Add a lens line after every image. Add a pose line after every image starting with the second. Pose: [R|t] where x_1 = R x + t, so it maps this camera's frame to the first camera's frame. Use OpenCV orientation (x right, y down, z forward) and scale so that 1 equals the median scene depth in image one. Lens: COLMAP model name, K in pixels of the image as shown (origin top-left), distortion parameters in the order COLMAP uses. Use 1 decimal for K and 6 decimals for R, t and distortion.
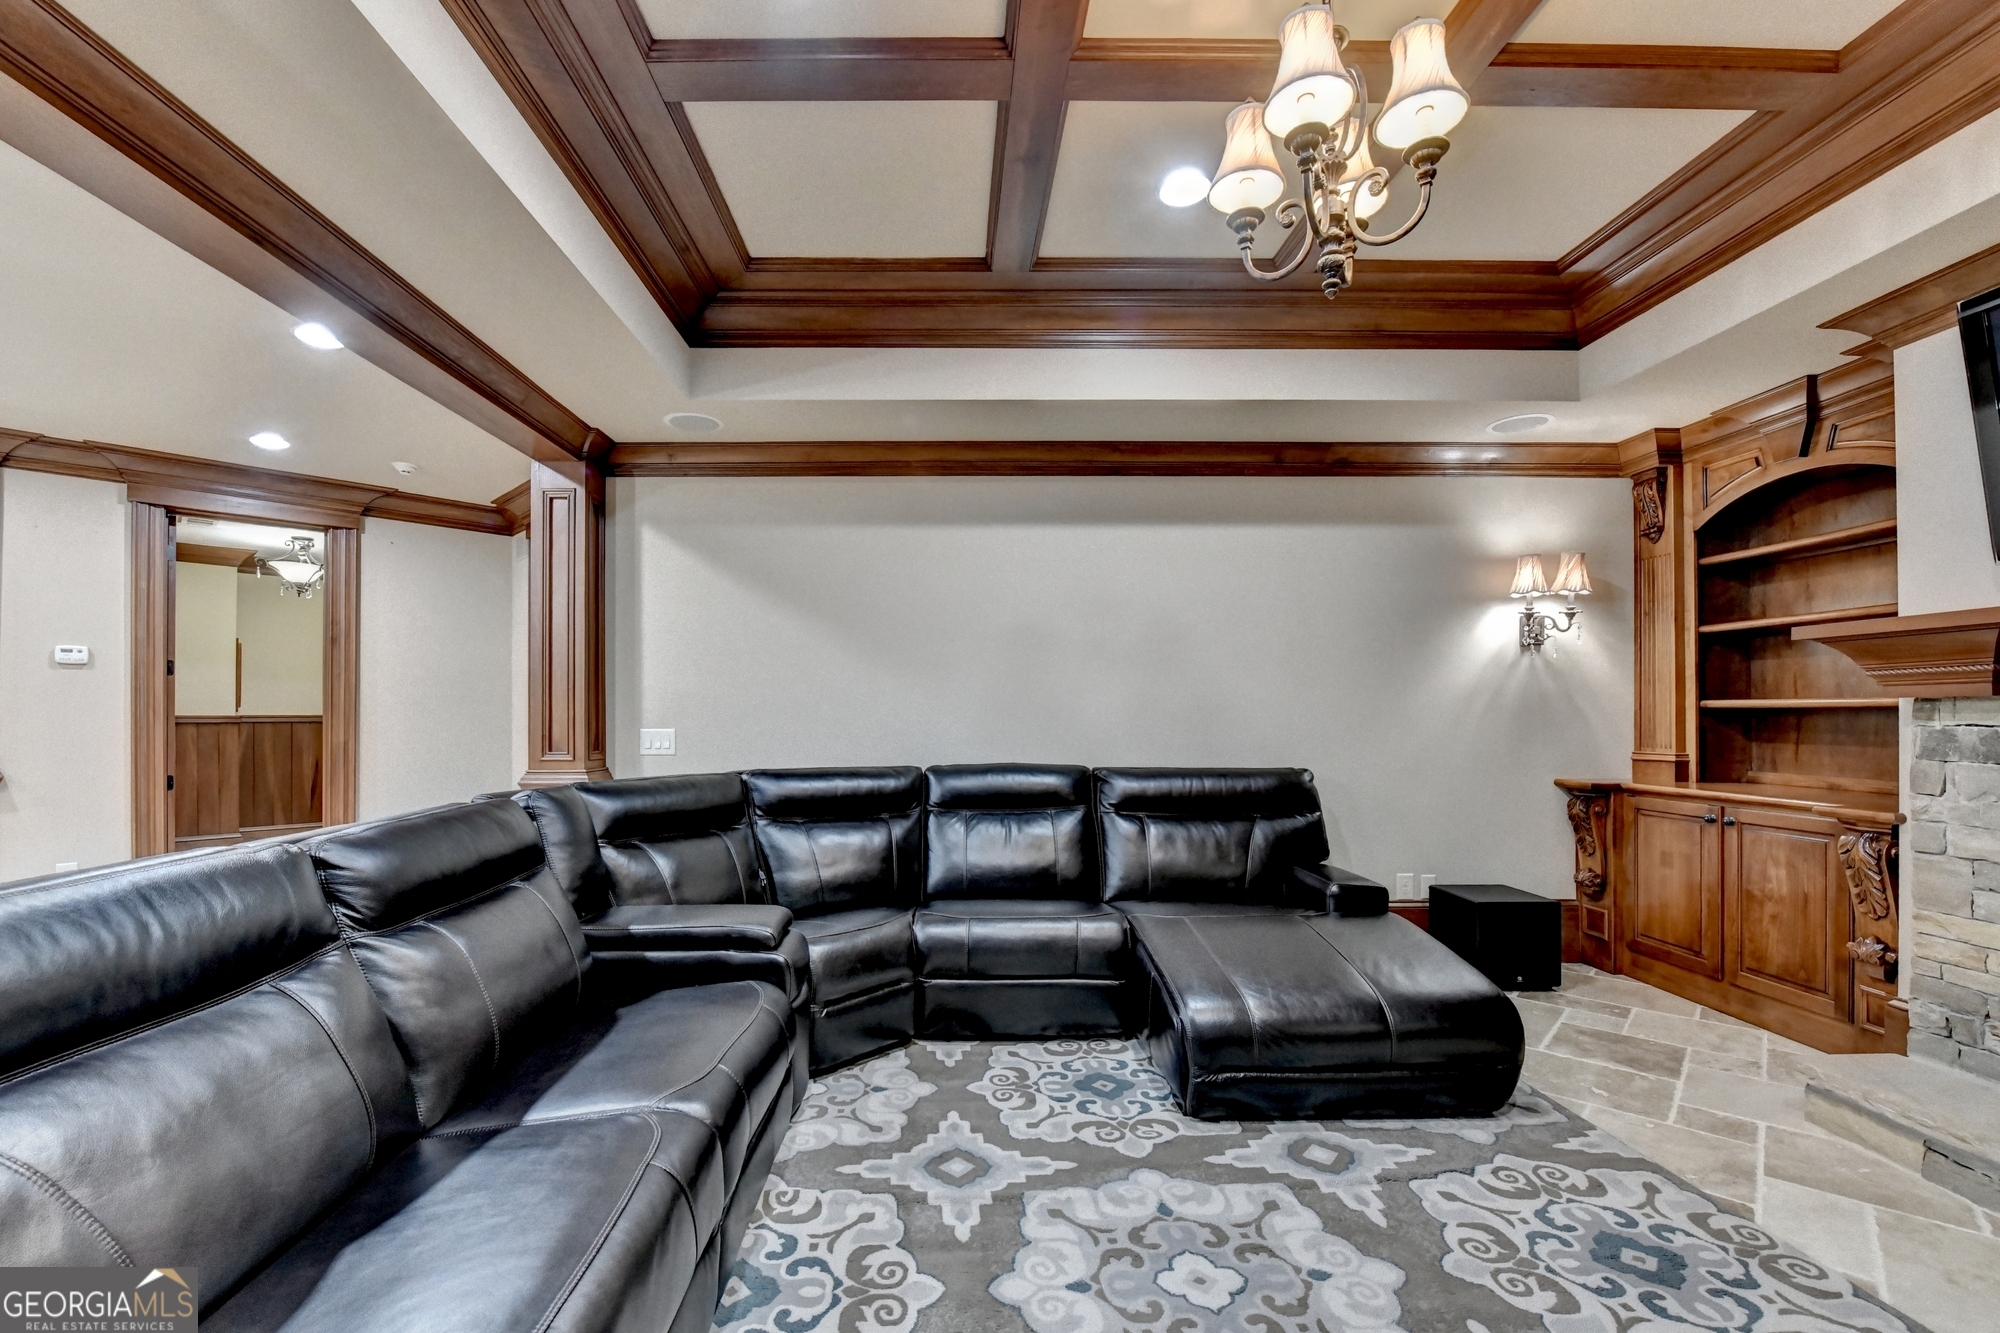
lens RADIAL K [[818.6, 0, 954.9], [0, 818.6, 706.8], [0, 0, 1]] dist [-0.023337, -0.000209]
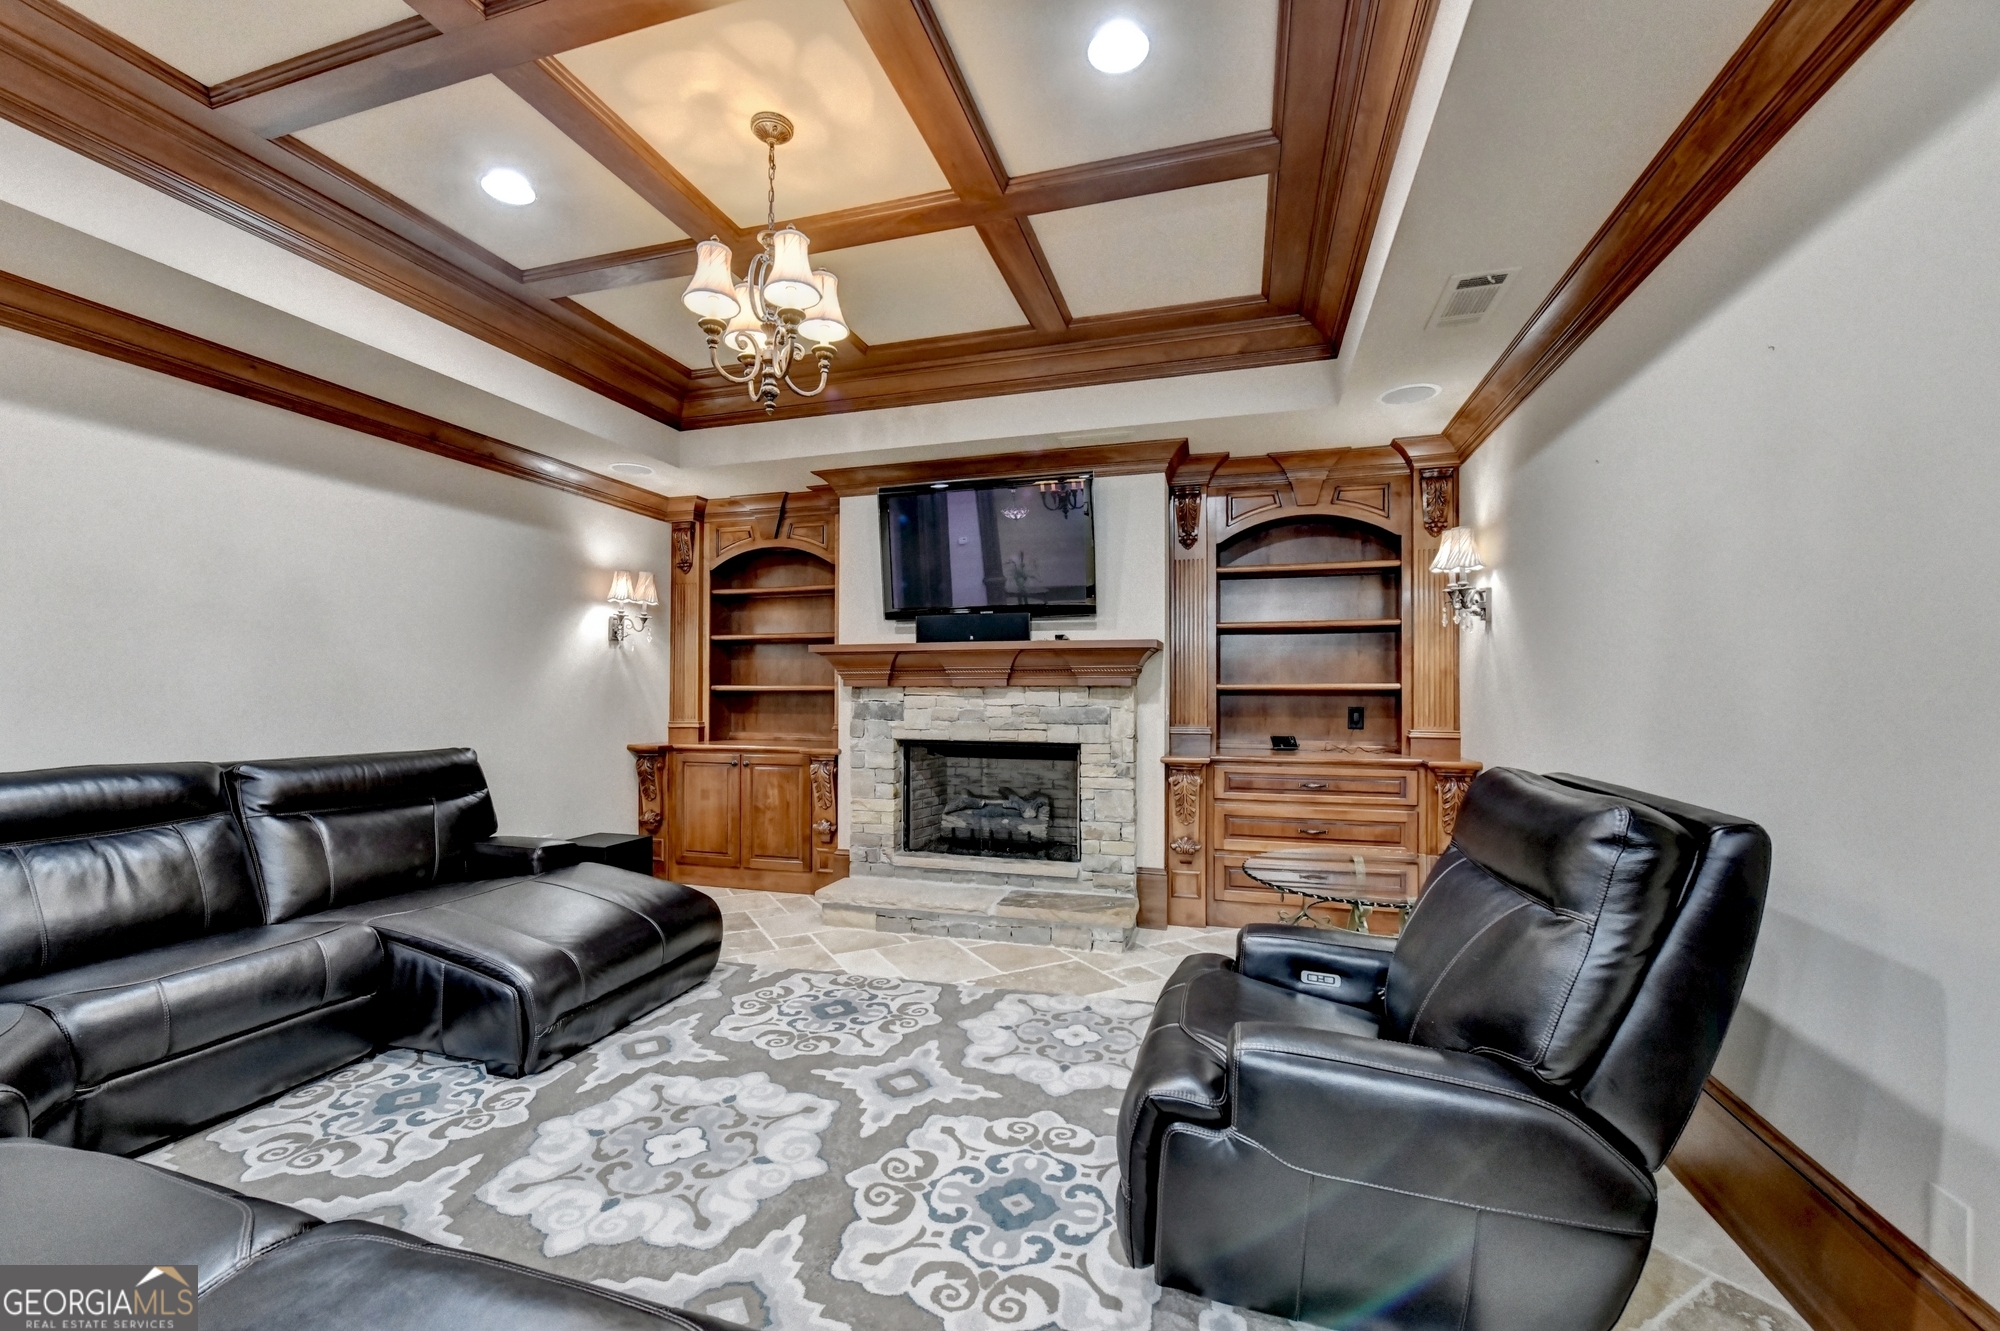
lens RADIAL K [[816.0, 0, 982.4], [0, 816.0, 678.4], [0, 0, 1]] dist [-0.020907, -0.000369]
pose [[0.293876, 0.018368, 0.955667, -0.443181], [-0.009887, 0.999820, -0.016177, -0.002048], [-0.955793, -0.004695, 0.294004, 0.100099]]
